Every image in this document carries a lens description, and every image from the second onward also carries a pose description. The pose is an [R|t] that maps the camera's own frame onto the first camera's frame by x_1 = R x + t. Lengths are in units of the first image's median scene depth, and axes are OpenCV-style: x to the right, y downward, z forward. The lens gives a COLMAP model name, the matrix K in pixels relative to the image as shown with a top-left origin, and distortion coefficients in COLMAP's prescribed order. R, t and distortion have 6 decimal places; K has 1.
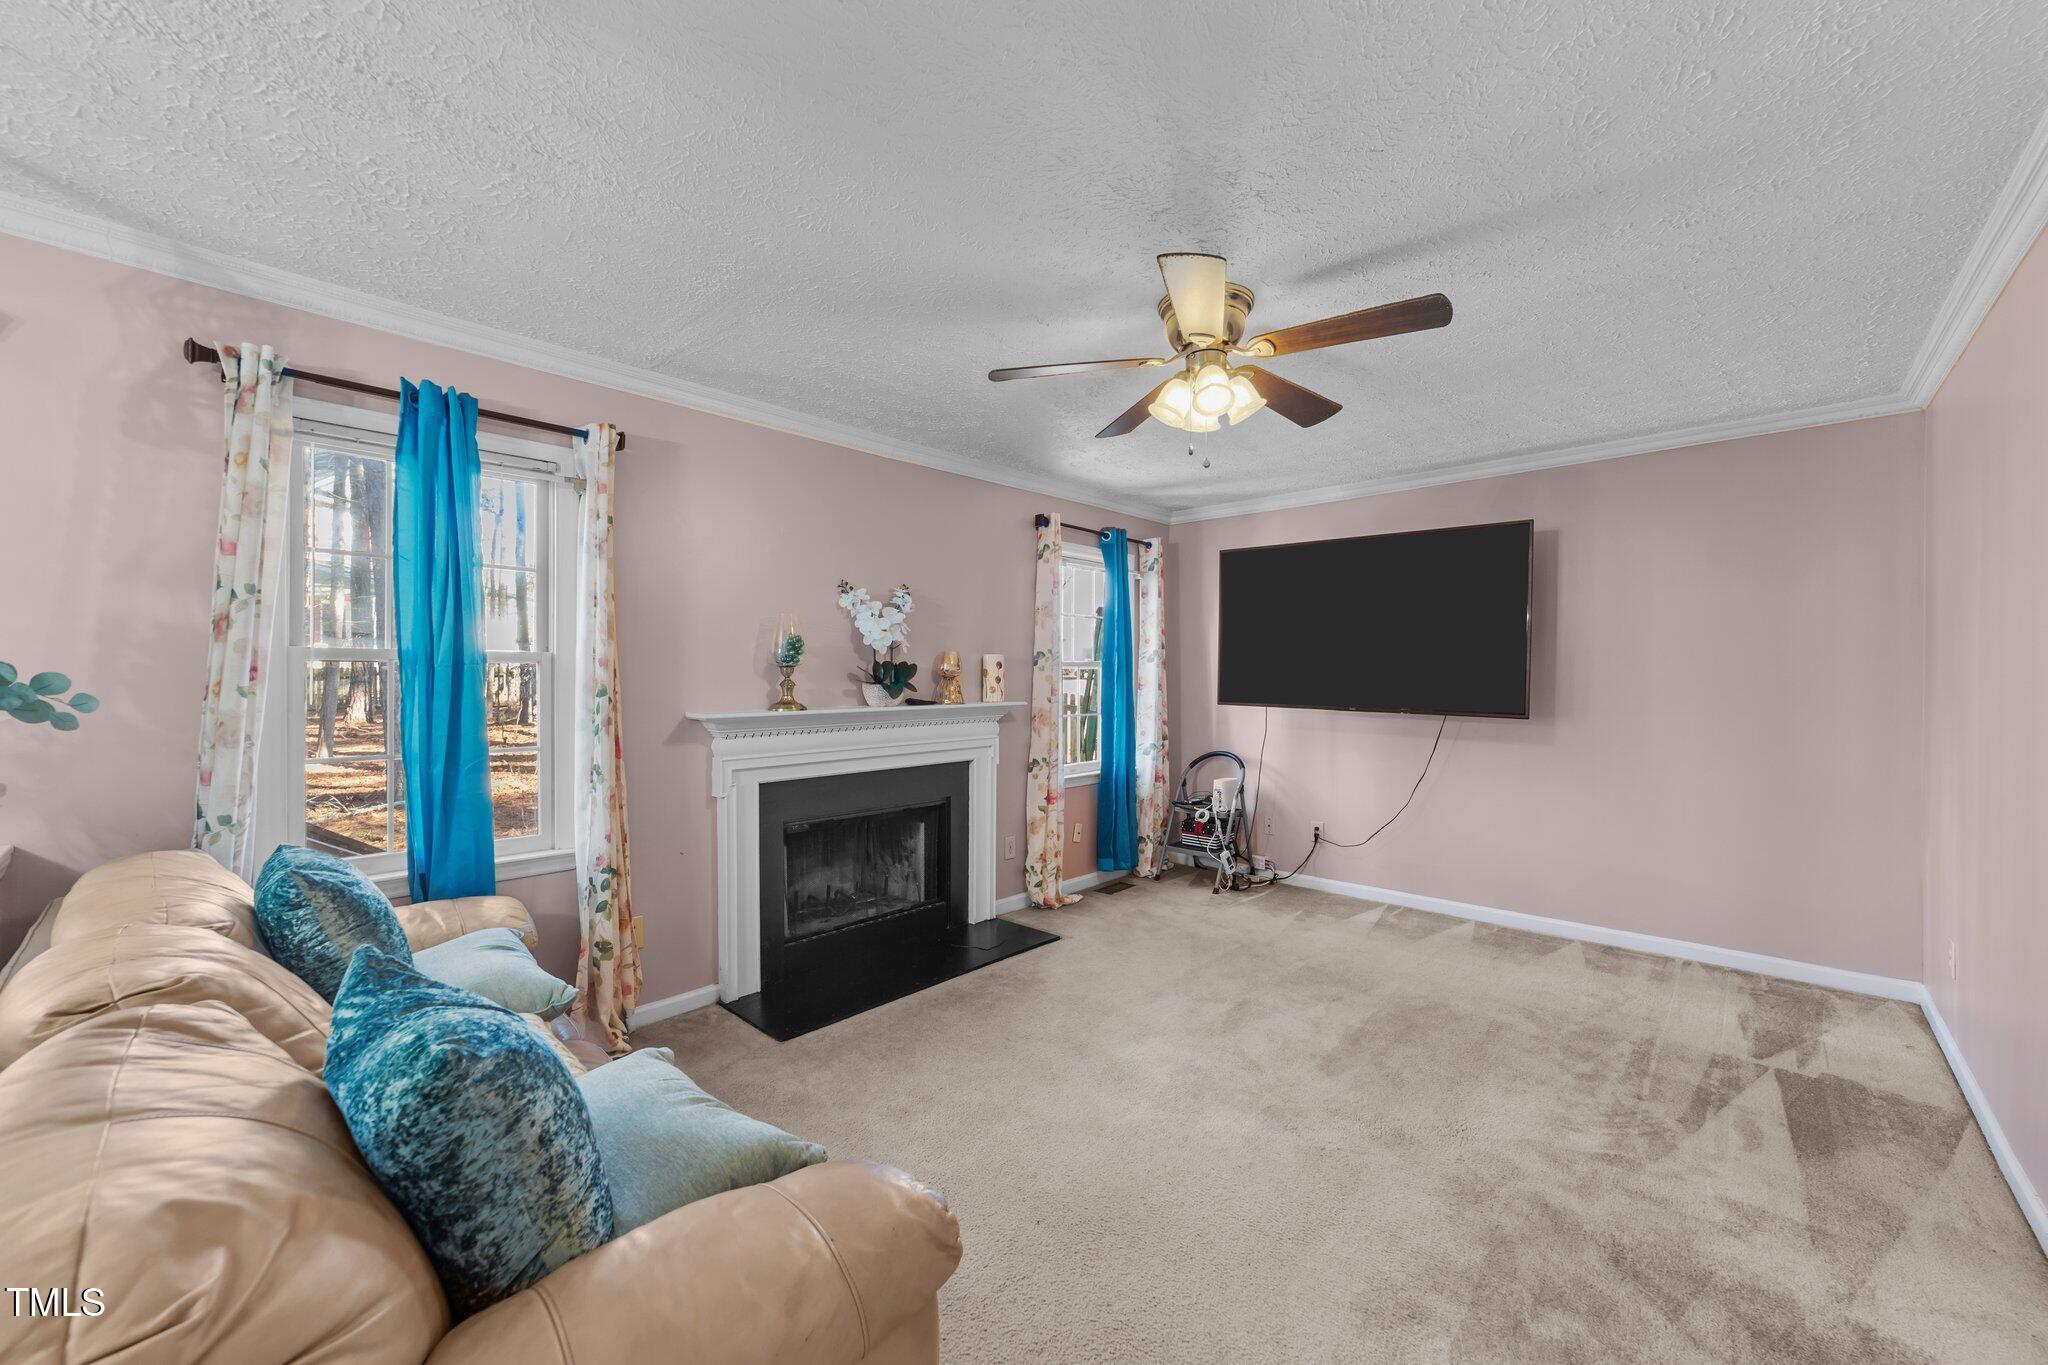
lens RADIAL K [[783.1, 0, 1016.8], [0, 783.1, 687.2], [0, 0, 1]] dist [-0.008765, 0.004663]
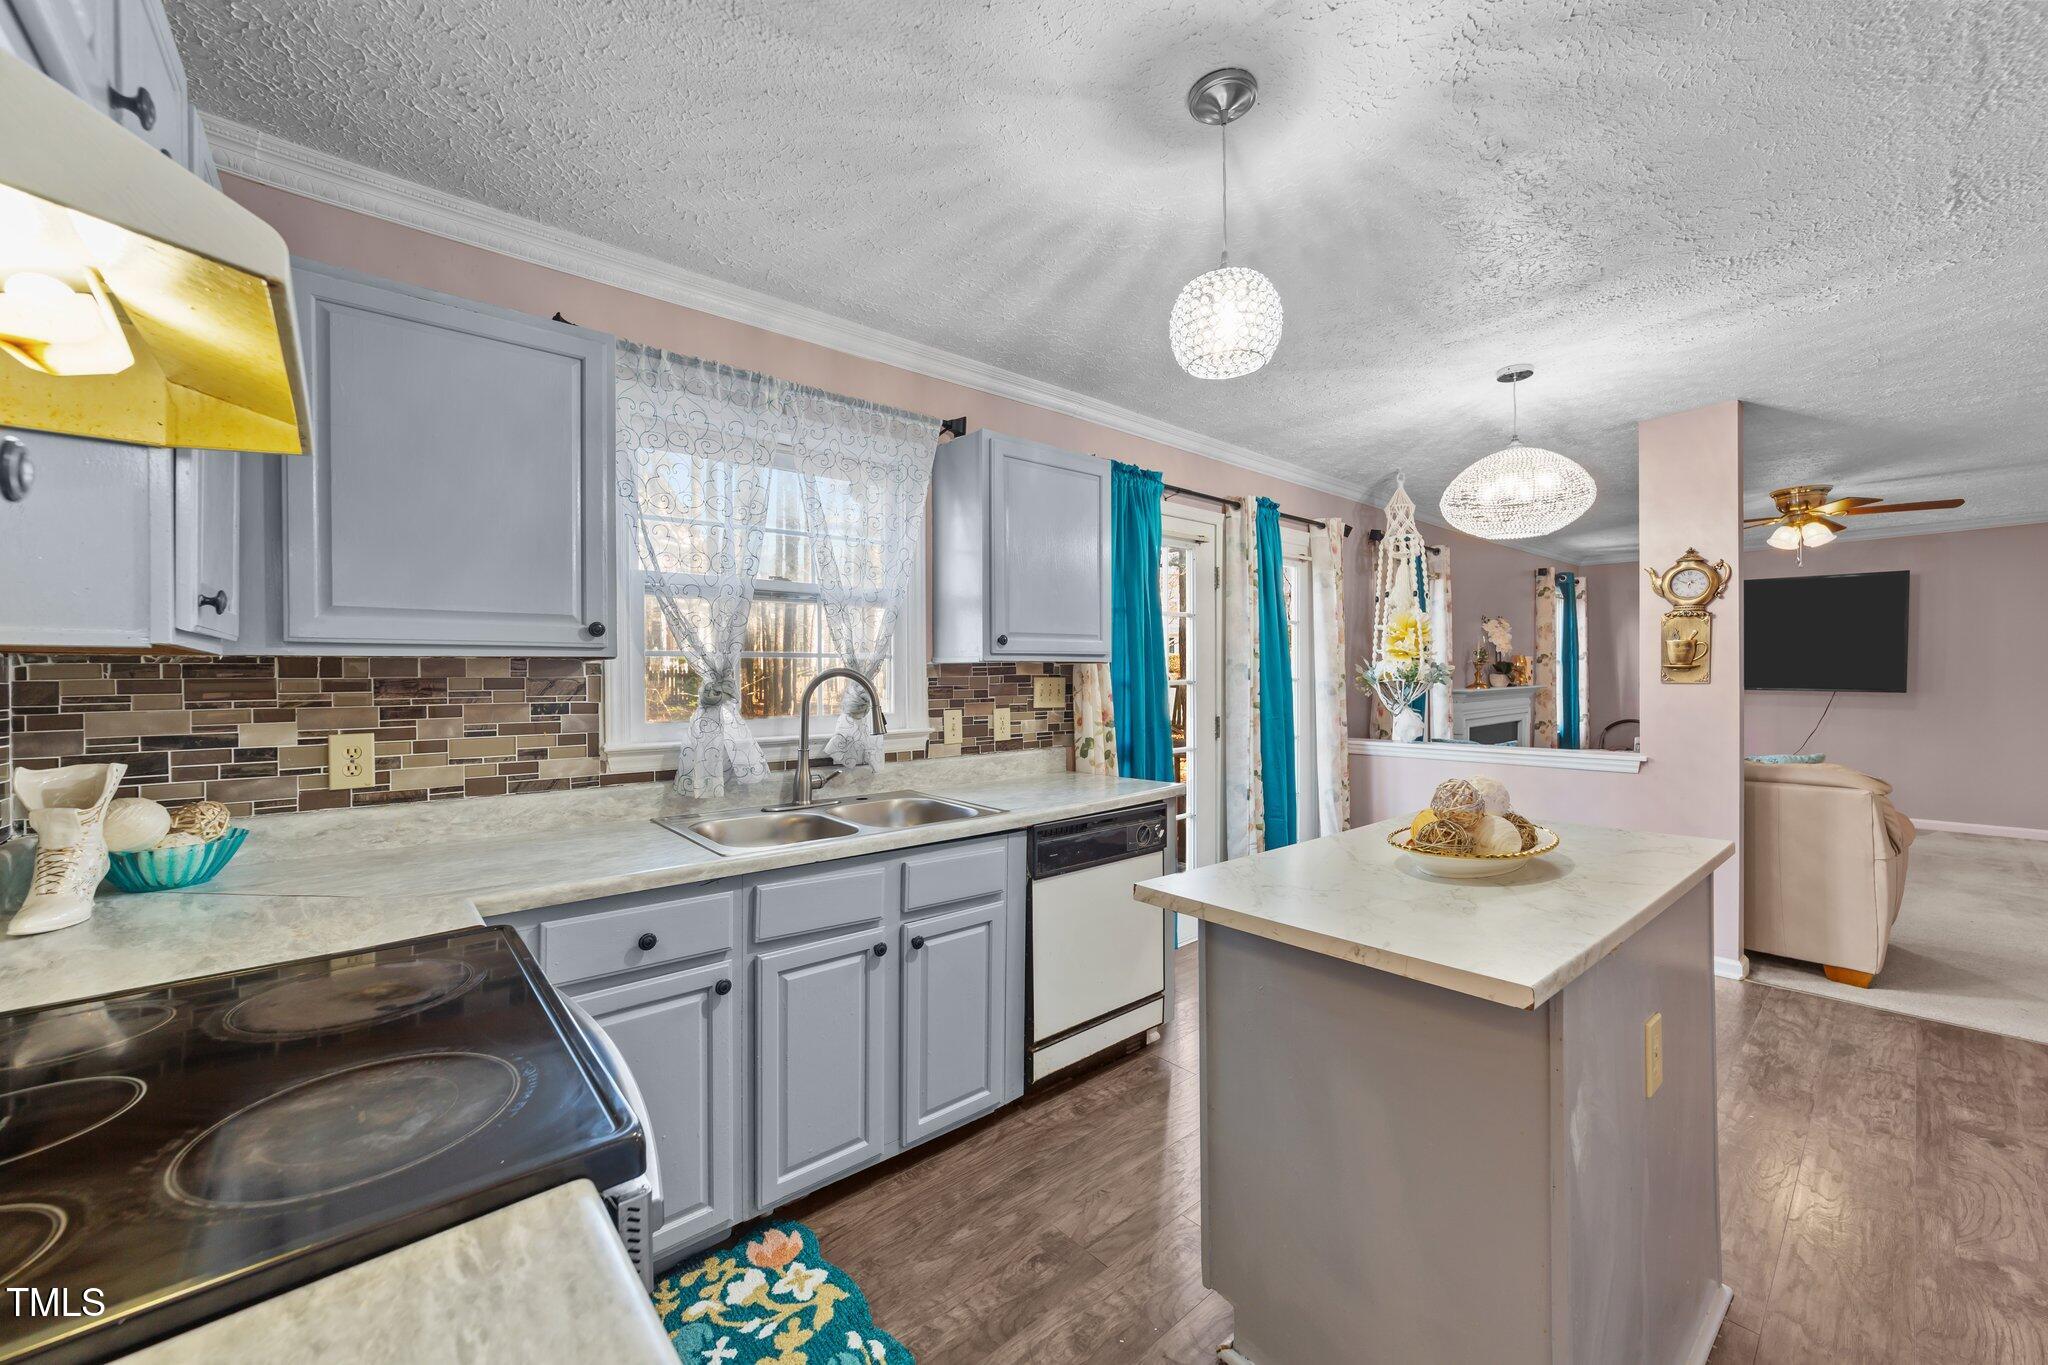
lens RADIAL K [[783.1, 0, 1021.6], [0, 783.1, 673.8], [0, 0, 1]] dist [-0.008765, 0.004663]
pose [[0.995949, -0.005536, -0.089750, -0.860422], [0.004414, 0.999910, -0.012700, 0.009642], [0.089812, 0.012253, 0.995883, -0.656820]]
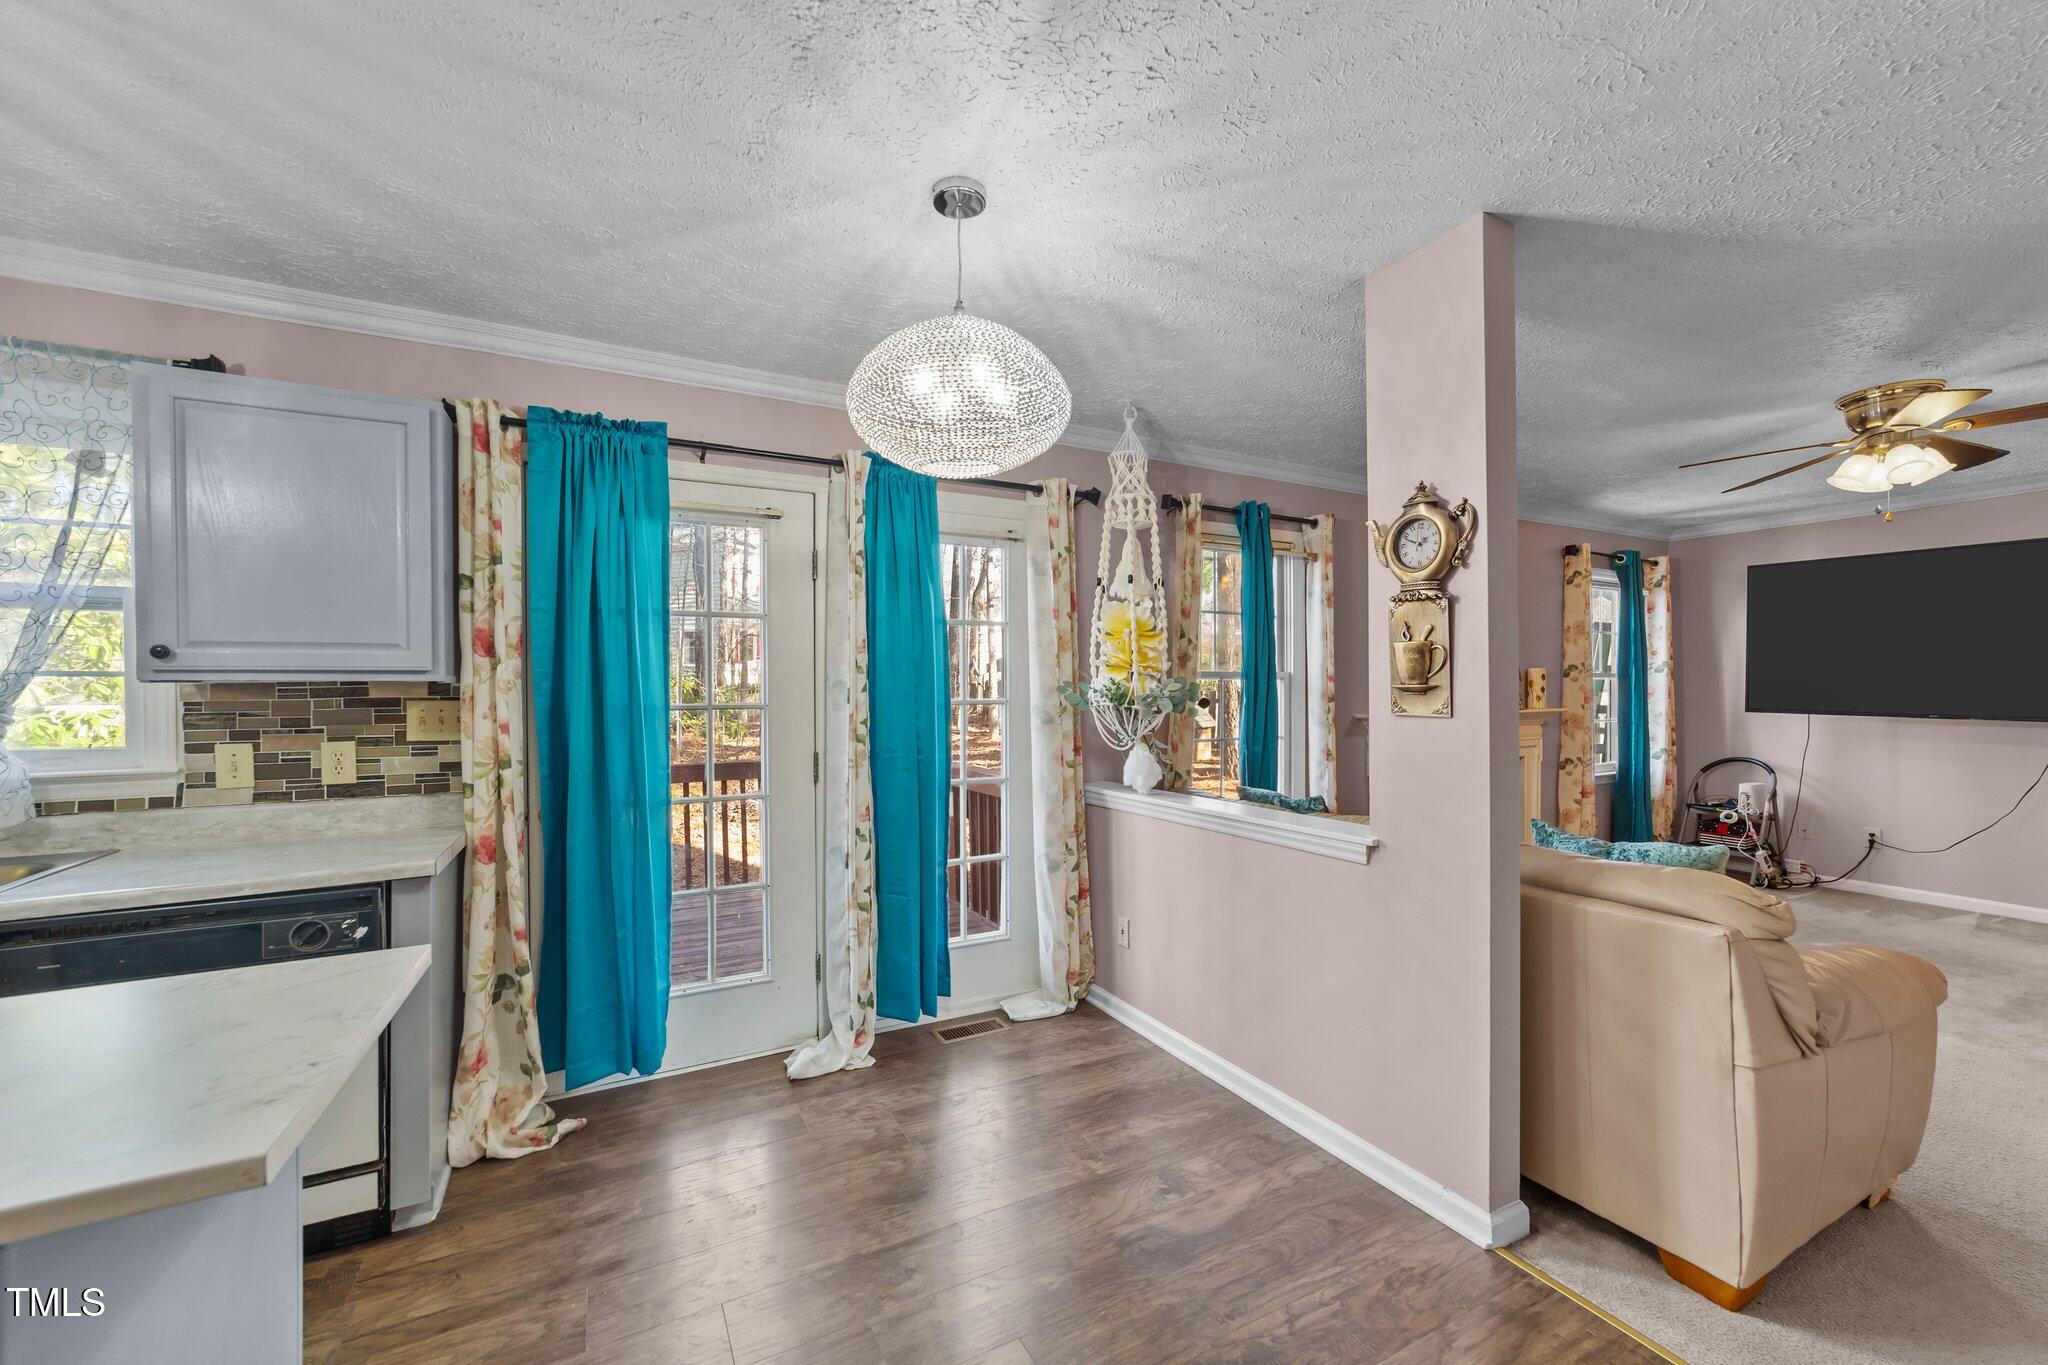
lens RADIAL K [[783.1, 0, 1036.3], [0, 783.1, 690.9], [0, 0, 1]] dist [-0.008765, 0.004663]
pose [[0.948629, -0.001702, -0.316387, -0.342619], [-0.000443, 0.999977, -0.006709, 0.000730], [0.316391, 0.006504, 0.948606, -0.324521]]
